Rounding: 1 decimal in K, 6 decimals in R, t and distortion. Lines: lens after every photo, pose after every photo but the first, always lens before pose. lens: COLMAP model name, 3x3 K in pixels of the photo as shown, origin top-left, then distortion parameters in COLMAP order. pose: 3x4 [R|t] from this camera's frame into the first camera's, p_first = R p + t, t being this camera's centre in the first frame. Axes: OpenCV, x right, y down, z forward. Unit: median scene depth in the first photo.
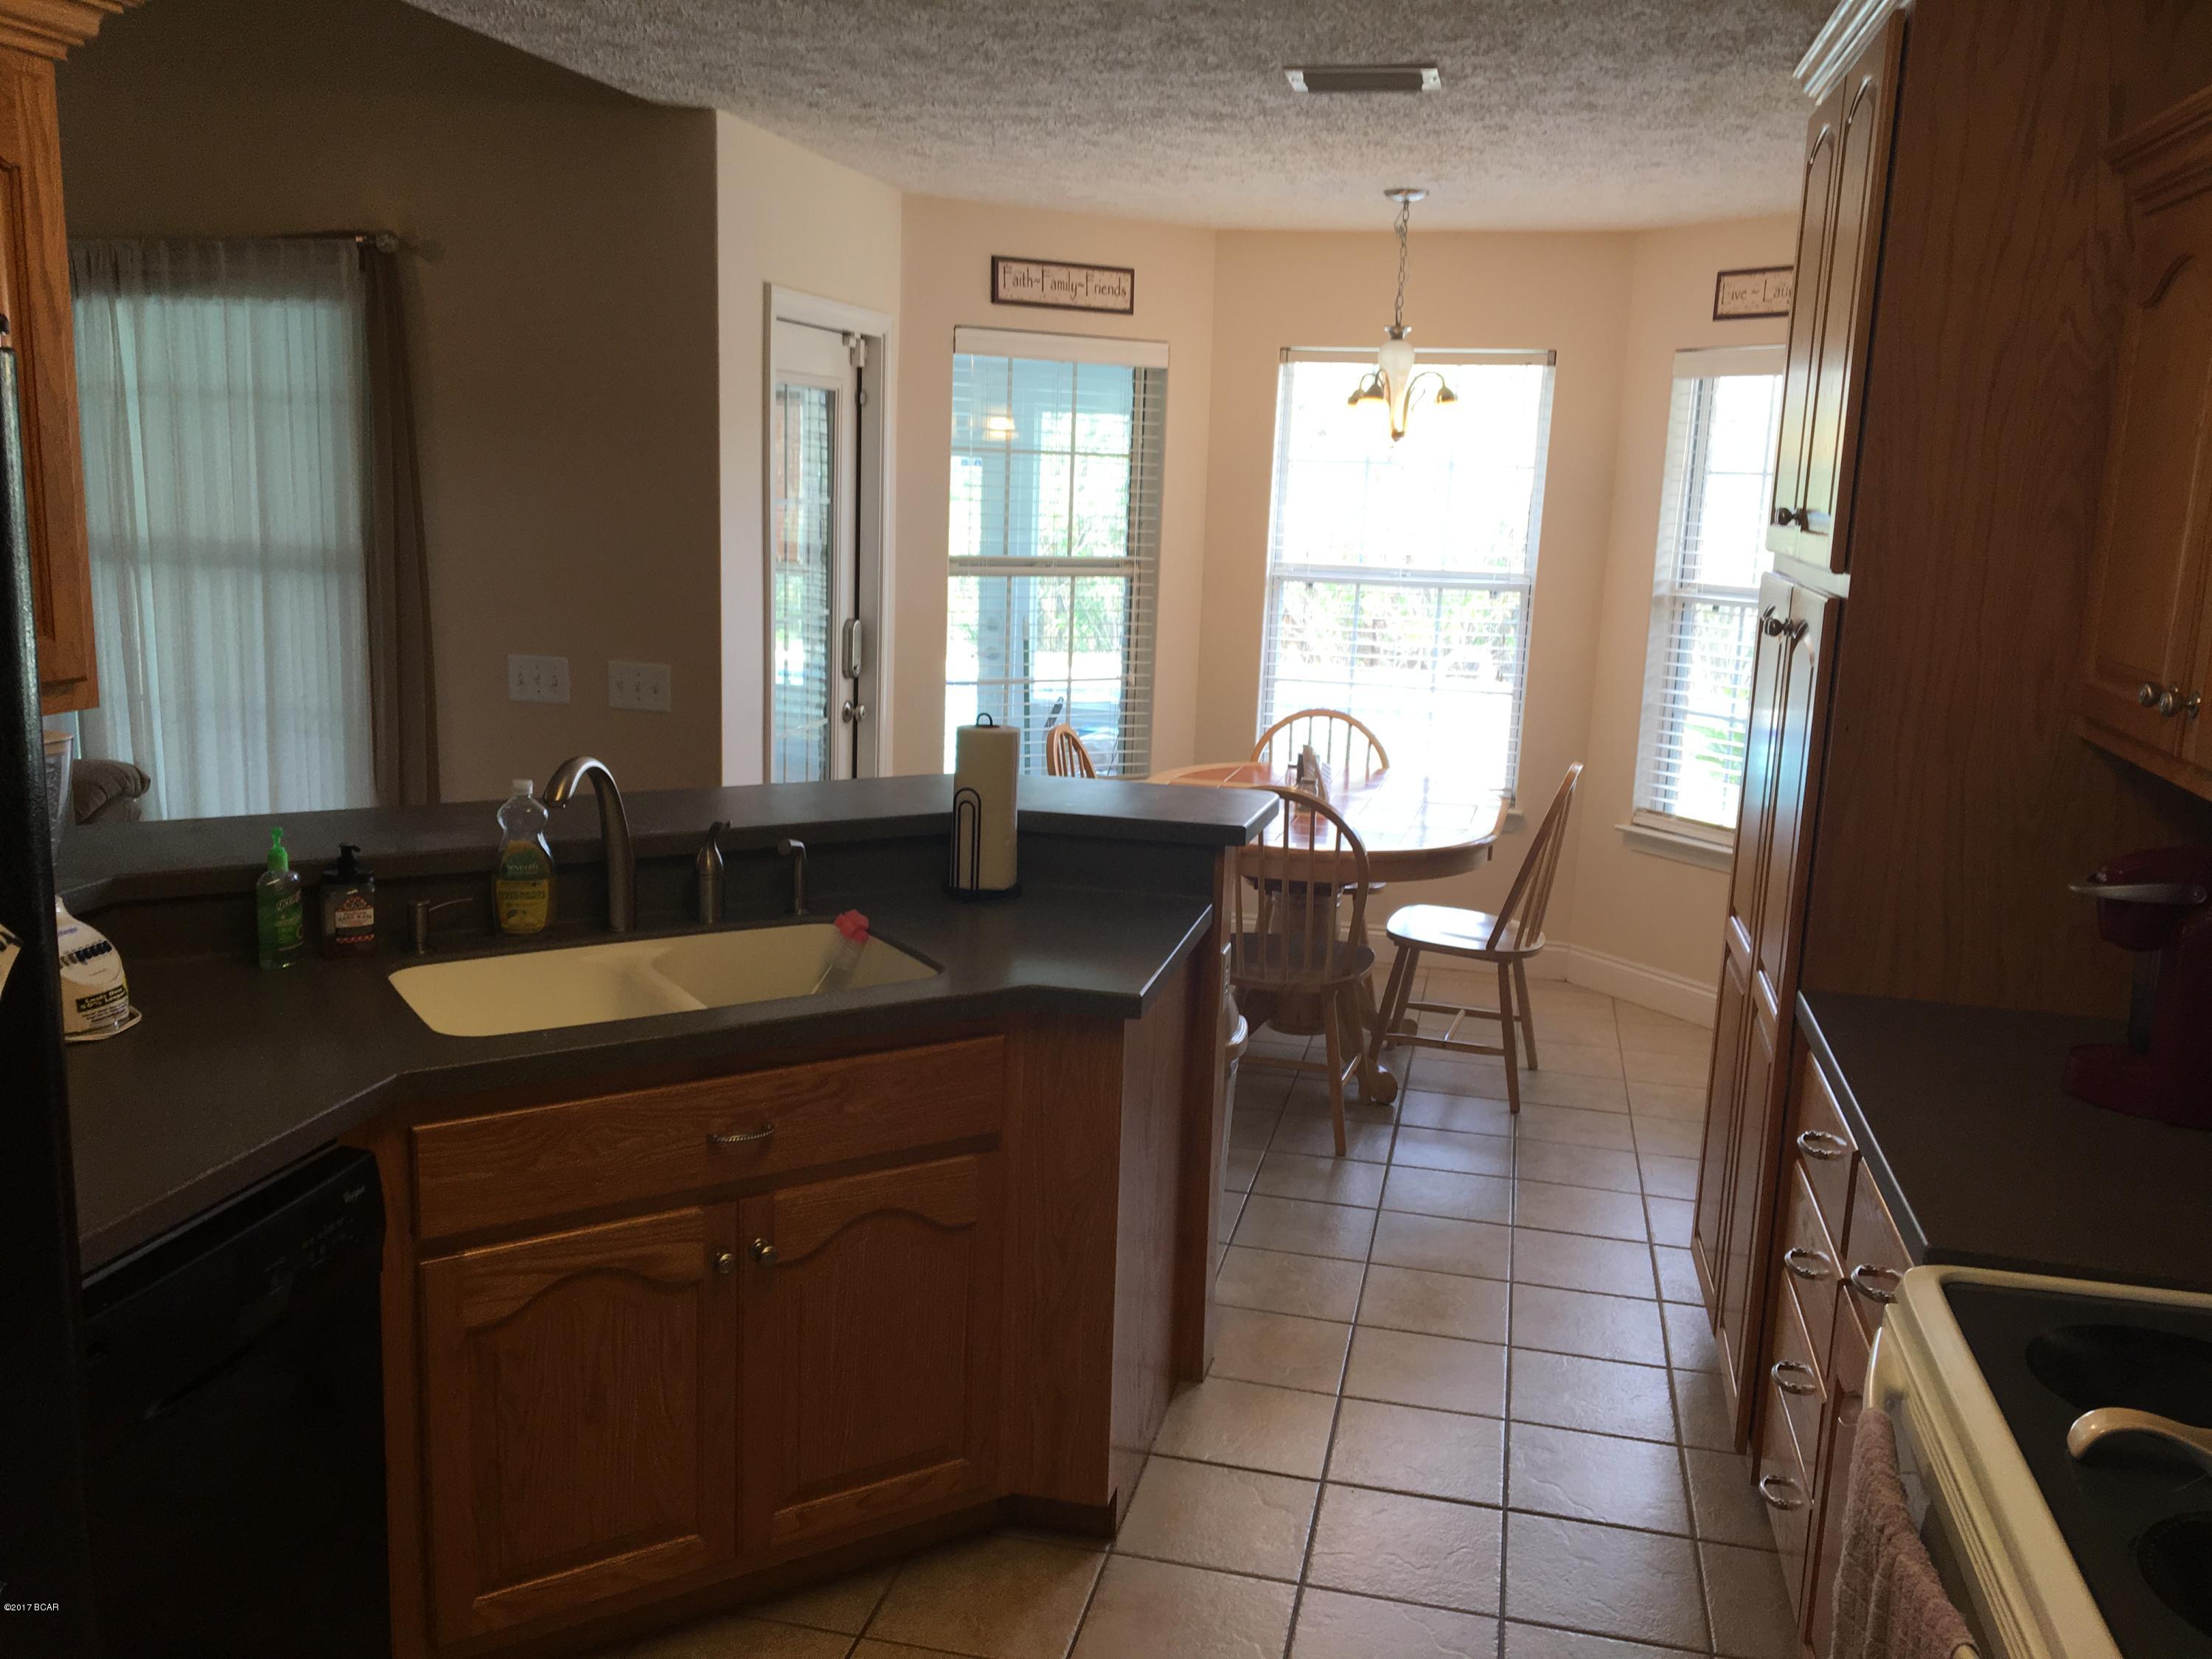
lens RADIAL K [[1871.9, 0, 1110.5], [0, 1871.9, 827.6], [0, 0, 1]] dist [0.078109, -0.093688]
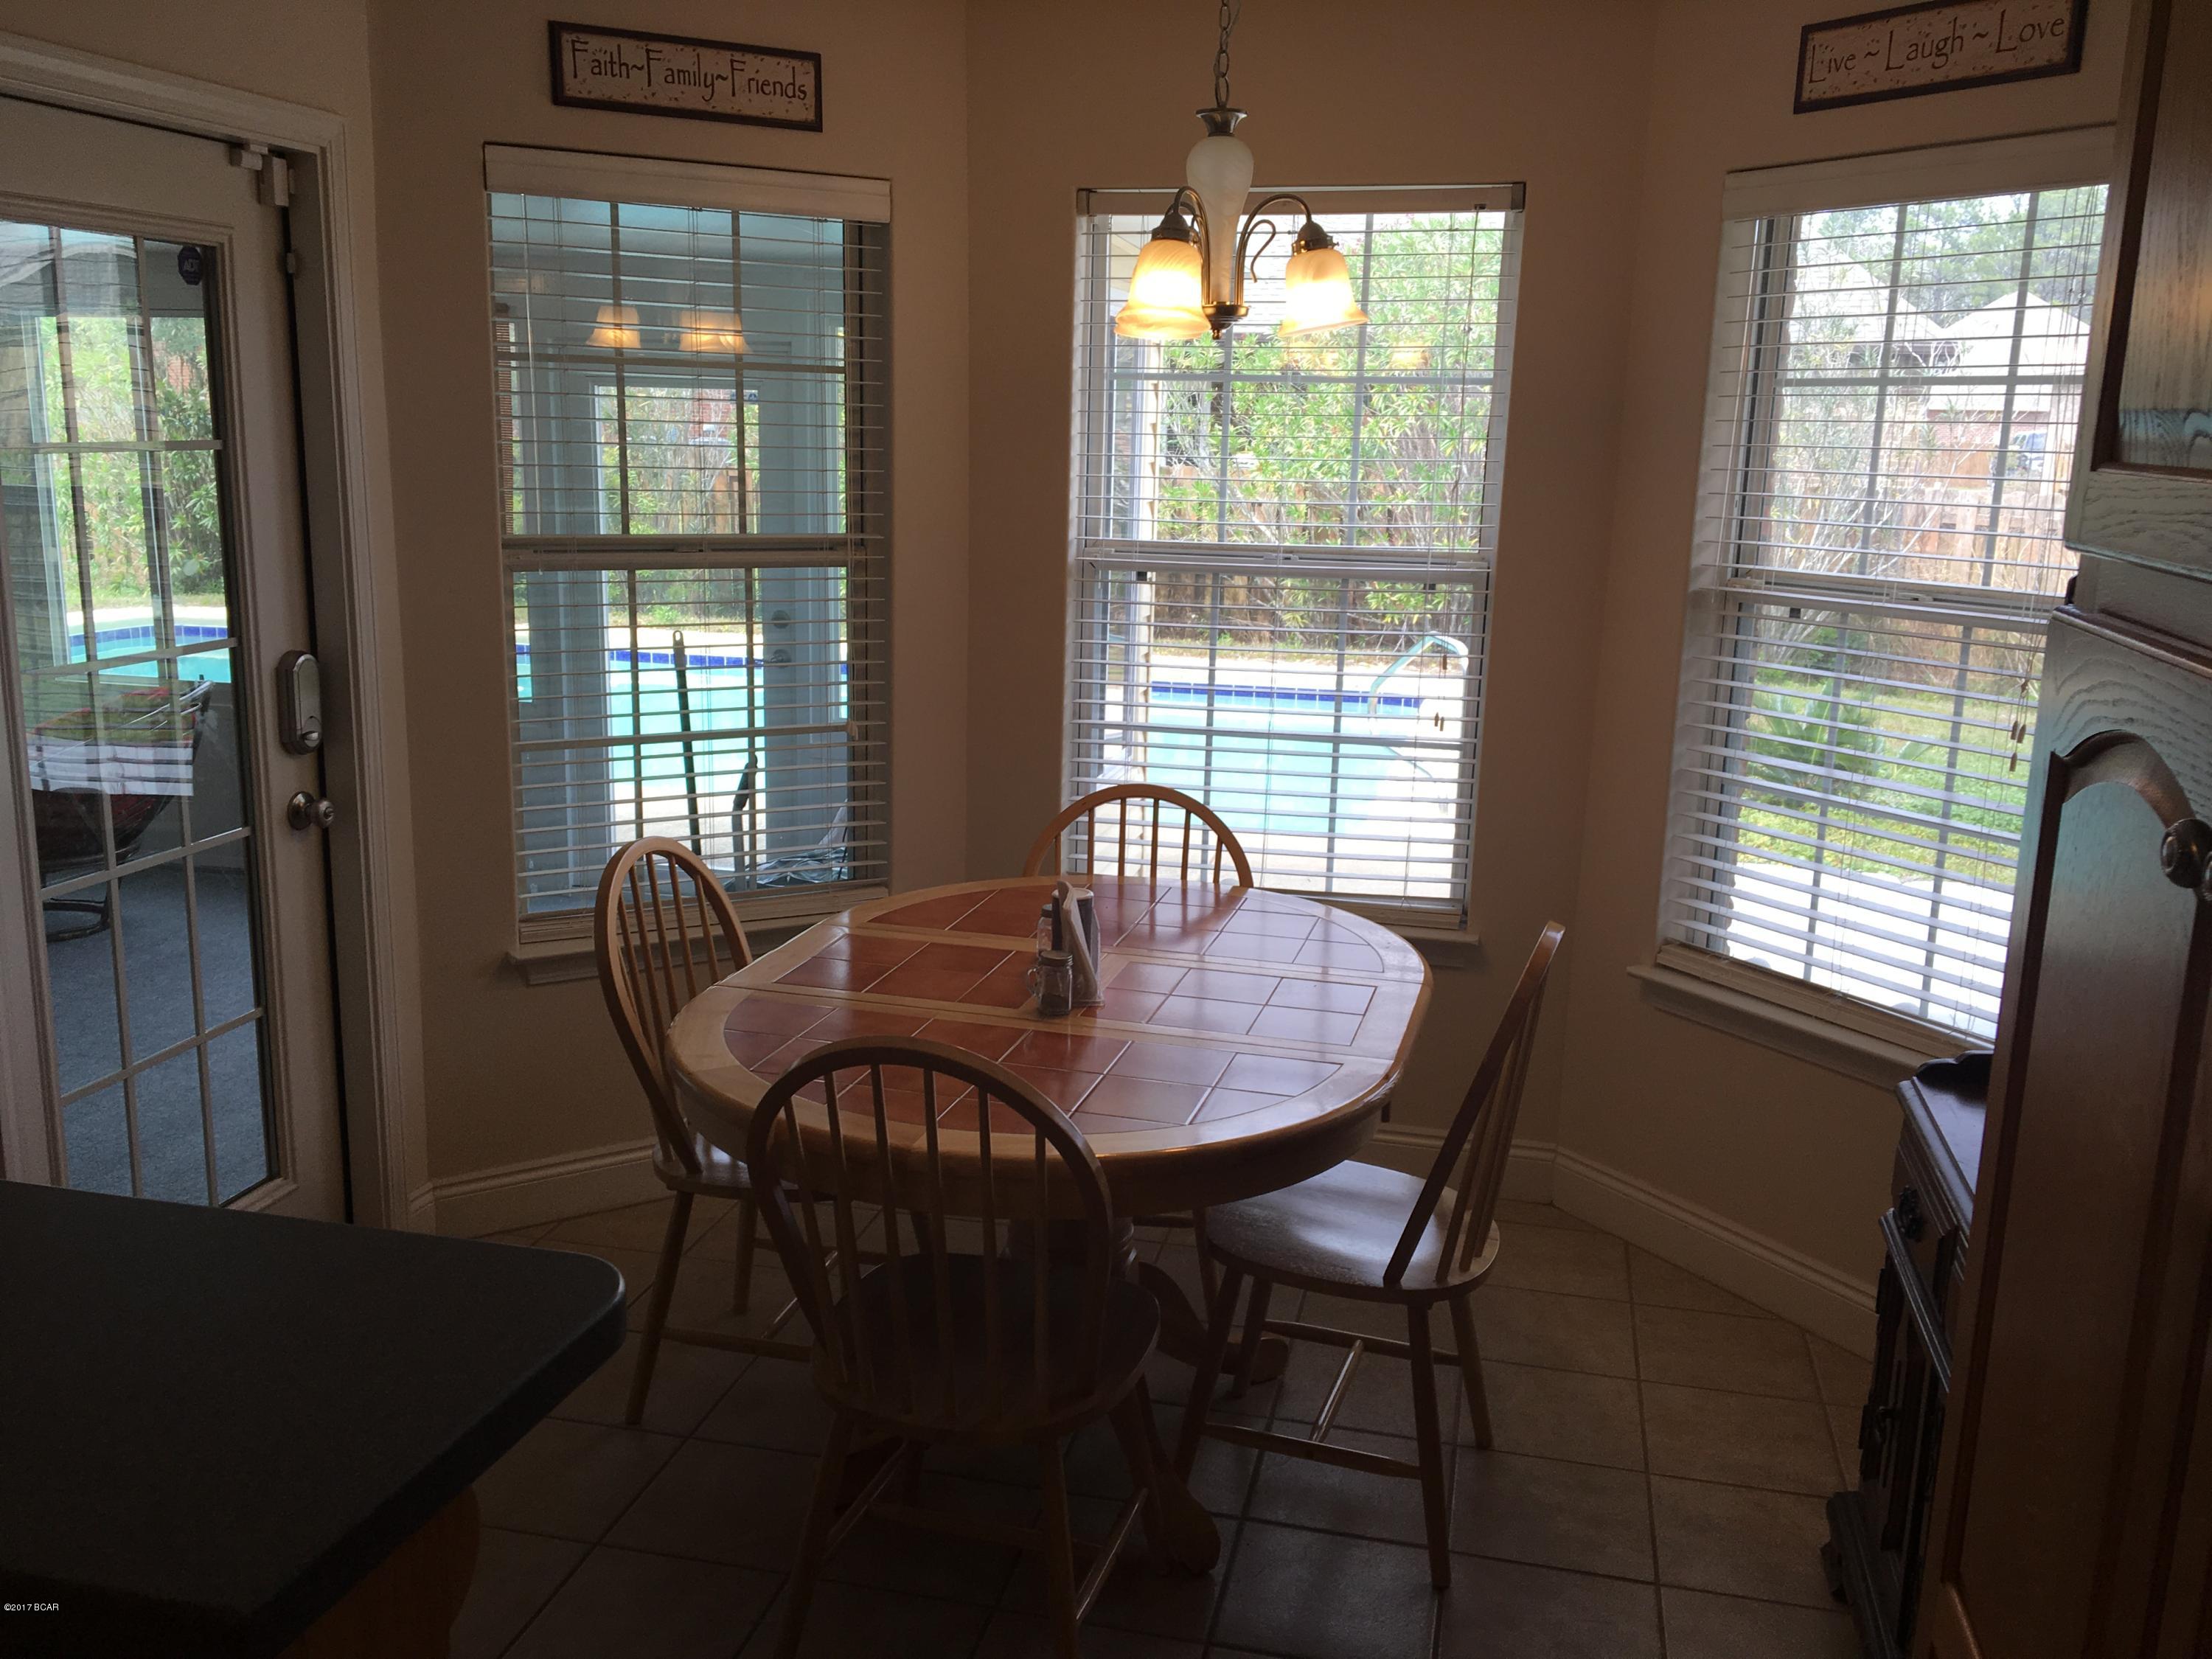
lens RADIAL K [[1871.9, 0, 1104.4], [0, 1871.9, 838.9], [0, 0, 1]] dist [0.078109, -0.093688]
pose [[0.999862, -0.011959, -0.011539, 0.110409], [0.012278, 0.999533, 0.027987, -0.064933], [0.011199, -0.028125, 0.999542, 0.405049]]
